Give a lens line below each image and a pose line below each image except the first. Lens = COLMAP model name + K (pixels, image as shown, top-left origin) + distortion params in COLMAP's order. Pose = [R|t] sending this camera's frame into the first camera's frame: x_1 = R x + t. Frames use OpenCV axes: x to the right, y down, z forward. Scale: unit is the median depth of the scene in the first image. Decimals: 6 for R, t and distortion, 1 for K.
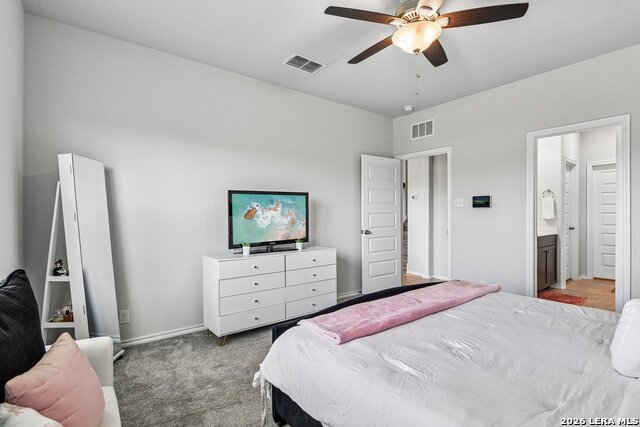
lens RADIAL K [[300.0, 0, 323.4], [0, 300.0, 215.6], [0, 0, 1]] dist [-0.009582, 0.002054]
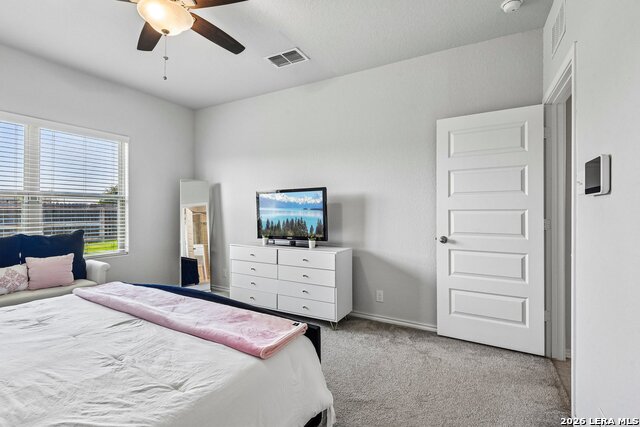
lens RADIAL K [[298.2, 0, 315.7], [0, 298.2, 212.7], [0, 0, 1]] dist [0.009642, -0.002761]
pose [[0.390003, 0.011444, -0.920742, 0.923052], [-0.011319, 0.999907, 0.007634, -0.006367], [0.920744, 0.007444, 0.390097, 0.736393]]
